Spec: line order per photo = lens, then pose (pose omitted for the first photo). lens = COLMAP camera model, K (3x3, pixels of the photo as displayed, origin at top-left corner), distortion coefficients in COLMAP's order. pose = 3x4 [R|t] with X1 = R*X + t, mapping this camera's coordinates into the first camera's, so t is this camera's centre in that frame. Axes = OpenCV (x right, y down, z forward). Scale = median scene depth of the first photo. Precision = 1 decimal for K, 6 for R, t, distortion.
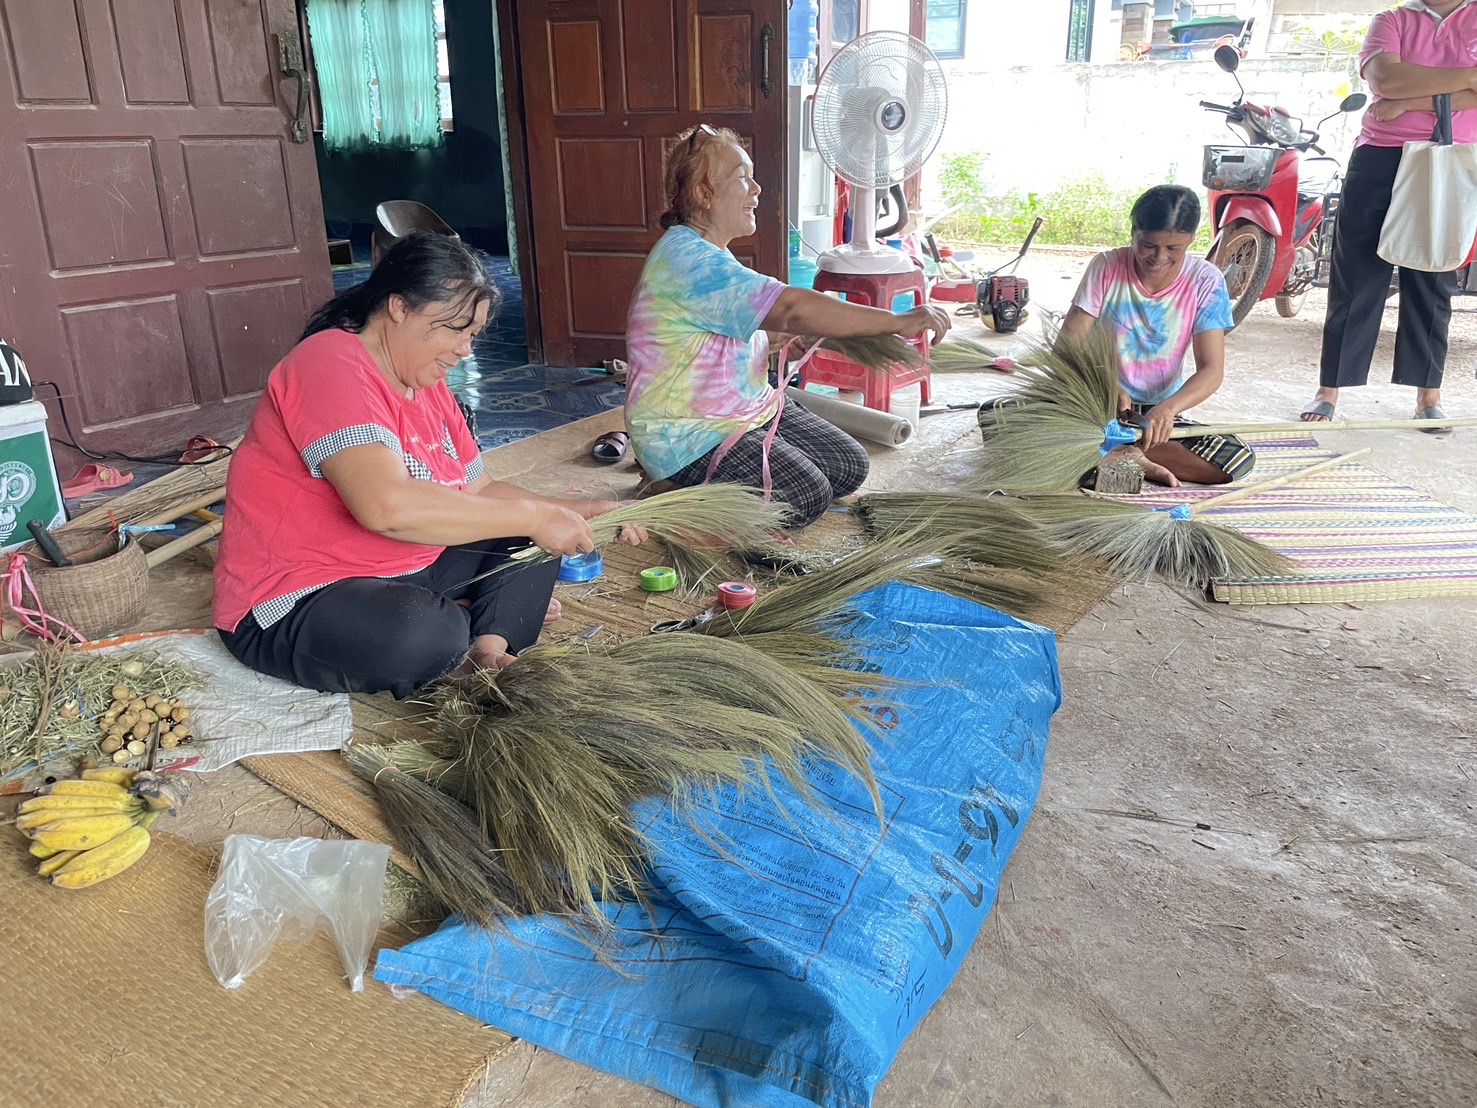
lens RADIAL K [[1112.2, 0, 738.5], [0, 1112.2, 554.0], [0, 0, 1]] dist [0.089360, -0.124163]
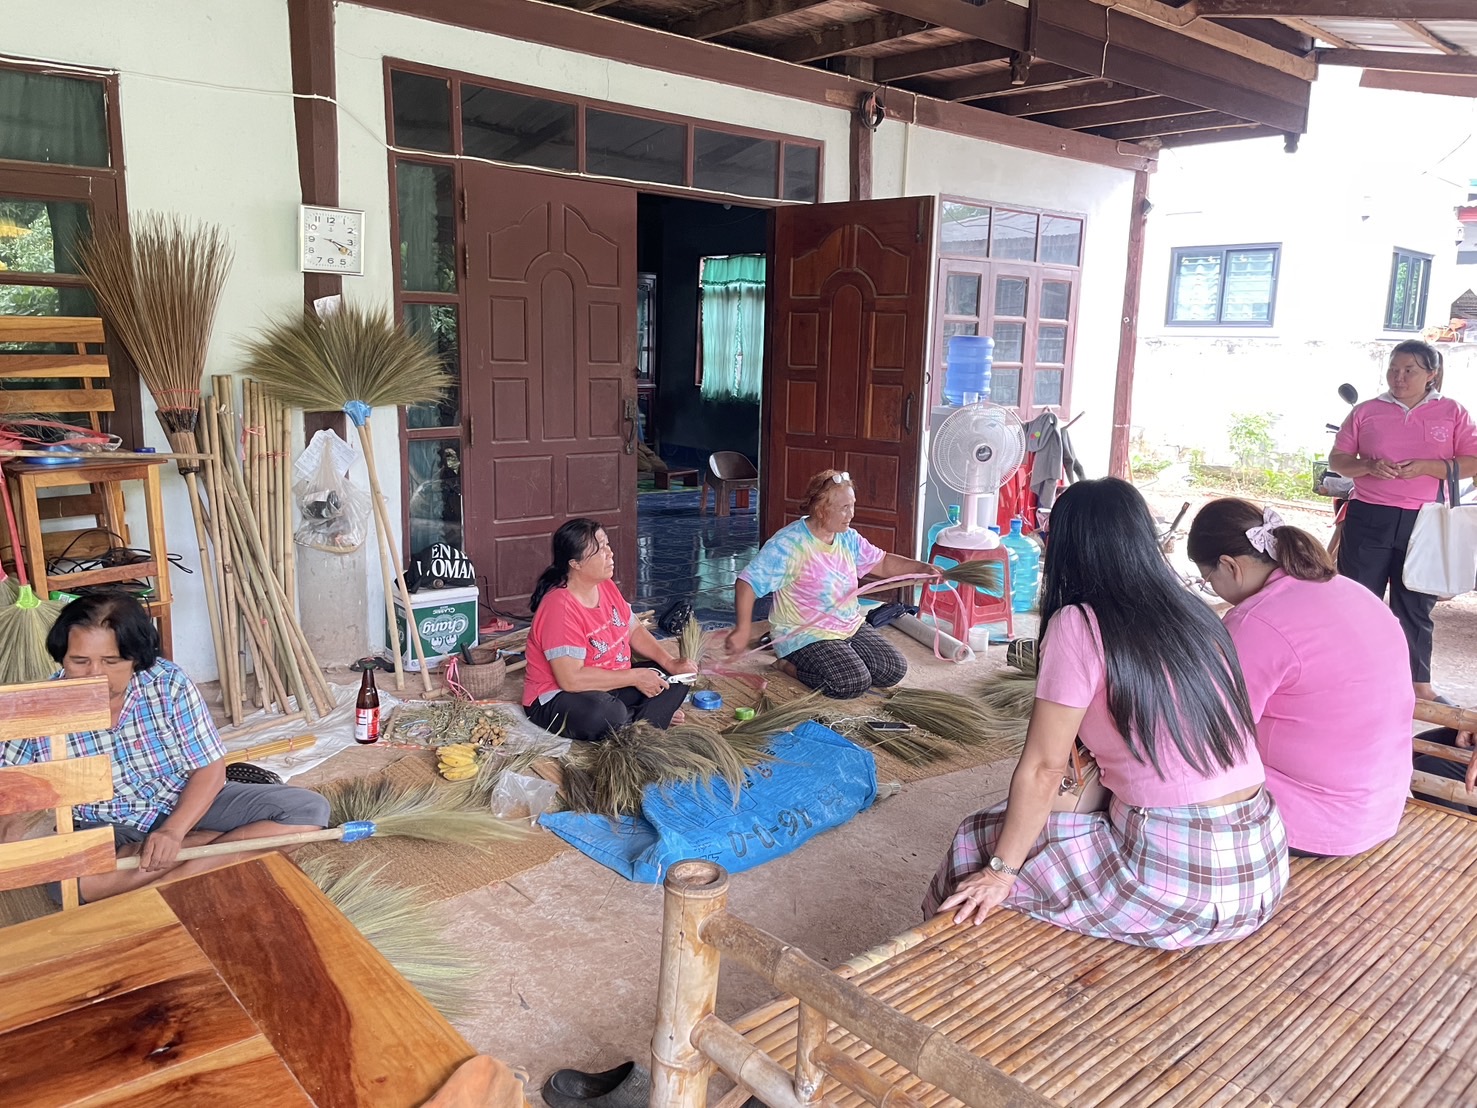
lens RADIAL K [[1104.0, 0, 738.5], [0, 1104.0, 554.0], [0, 0, 1]] dist [0.098741, -0.128658]
pose [[0.941212, 0.094329, -0.324380, 0.364354], [-0.146412, 0.979259, -0.140057, 0.016341], [0.304440, 0.179317, 0.935501, -0.574397]]
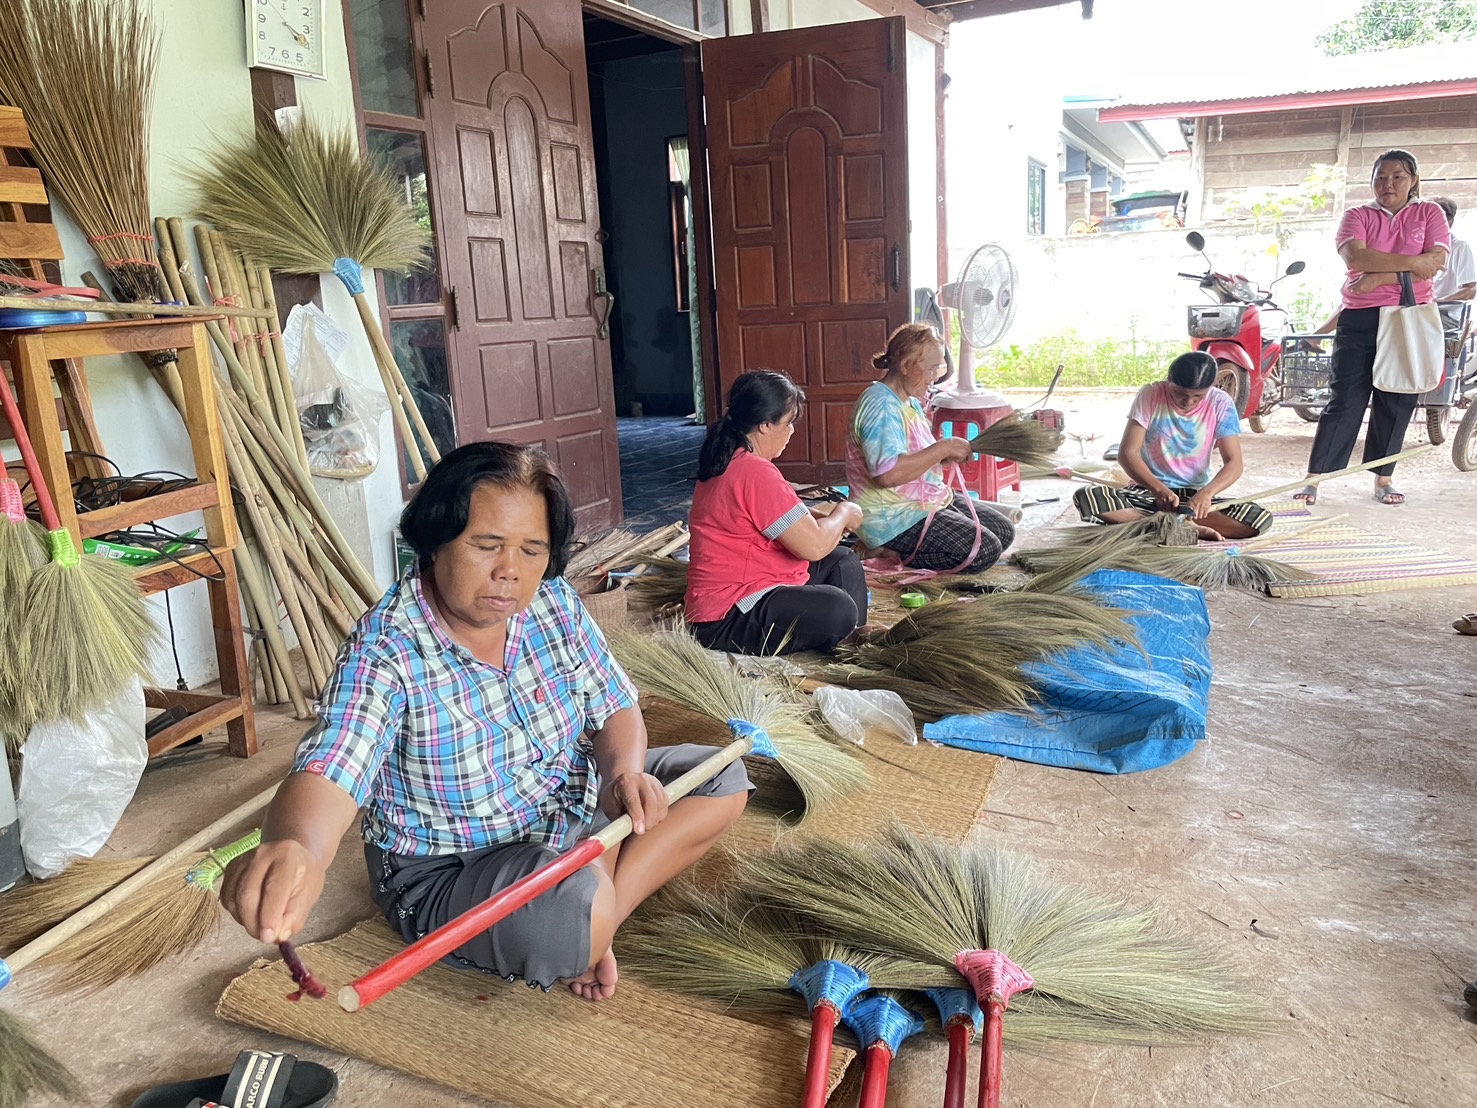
lens RADIAL K [[1112.2, 0, 738.5], [0, 1112.2, 554.0], [0, 0, 1]] dist [0.089360, -0.124163]
pose [[0.998164, -0.050944, 0.032766, -0.271722], [0.054890, 0.989505, -0.133669, 0.114474], [-0.025613, 0.135222, 0.990484, -0.400608]]
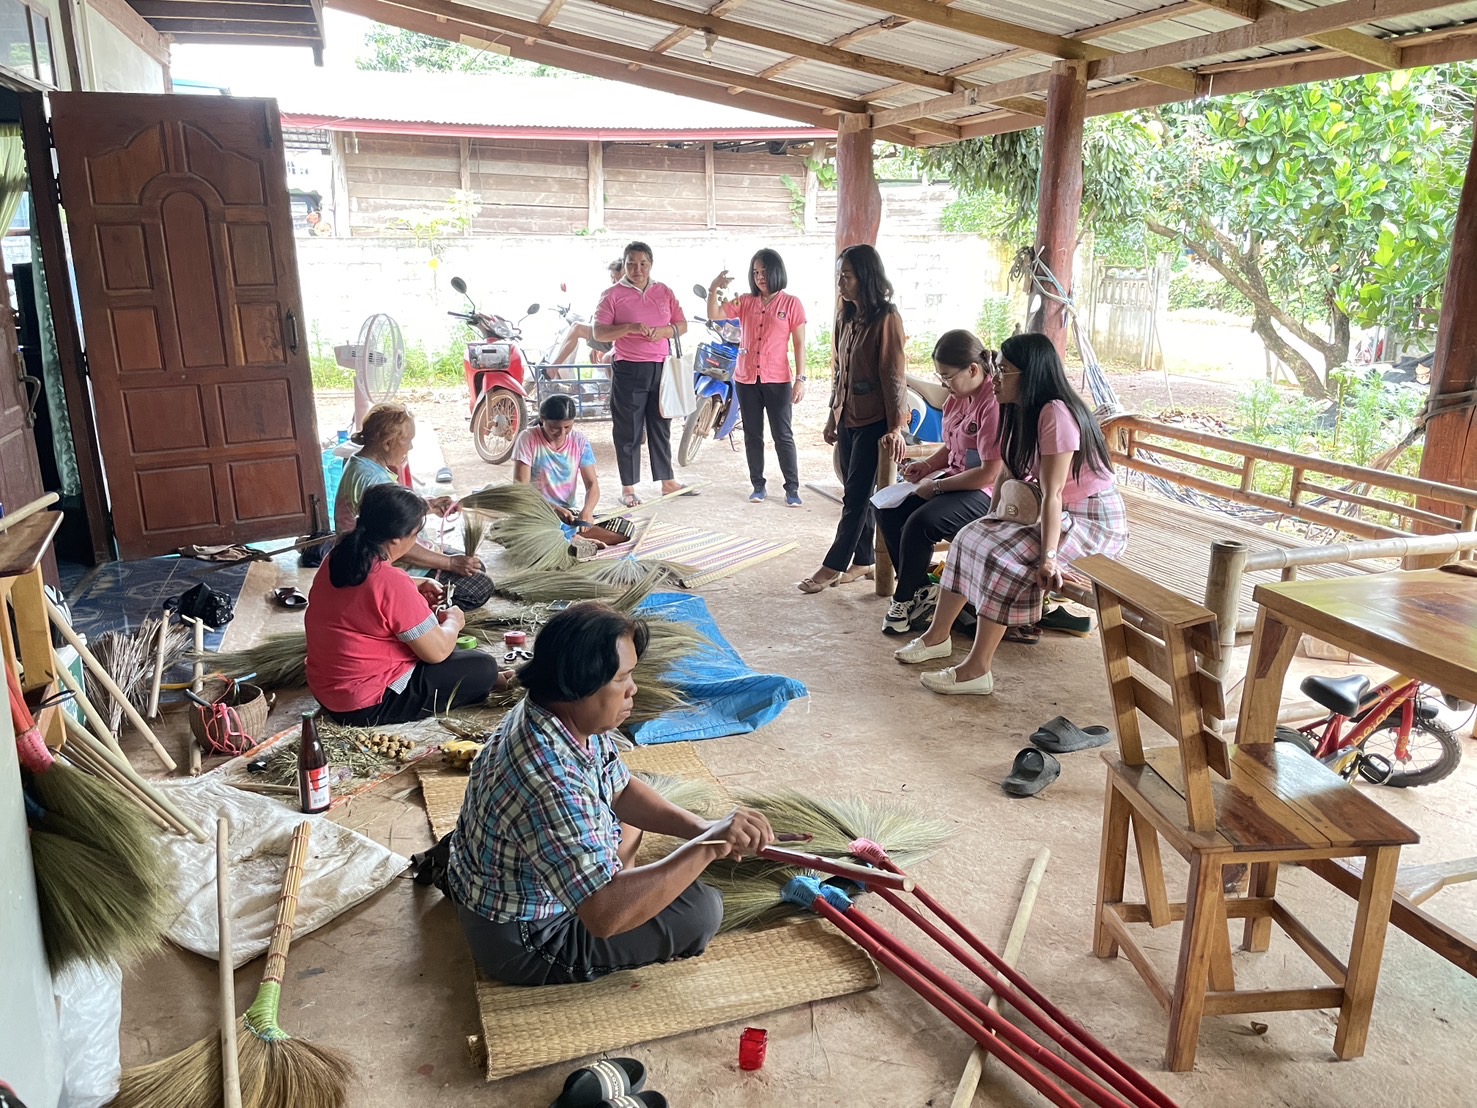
lens RADIAL K [[1122.8, 0, 738.5], [0, 1122.8, 554.0], [0, 0, 1]] dist [0.106379, -0.110117]
pose [[0.682043, -0.201139, 0.703108, -0.789595], [0.264472, 0.964201, 0.019282, -0.028472], [-0.681815, 0.172801, 0.710822, -0.491591]]
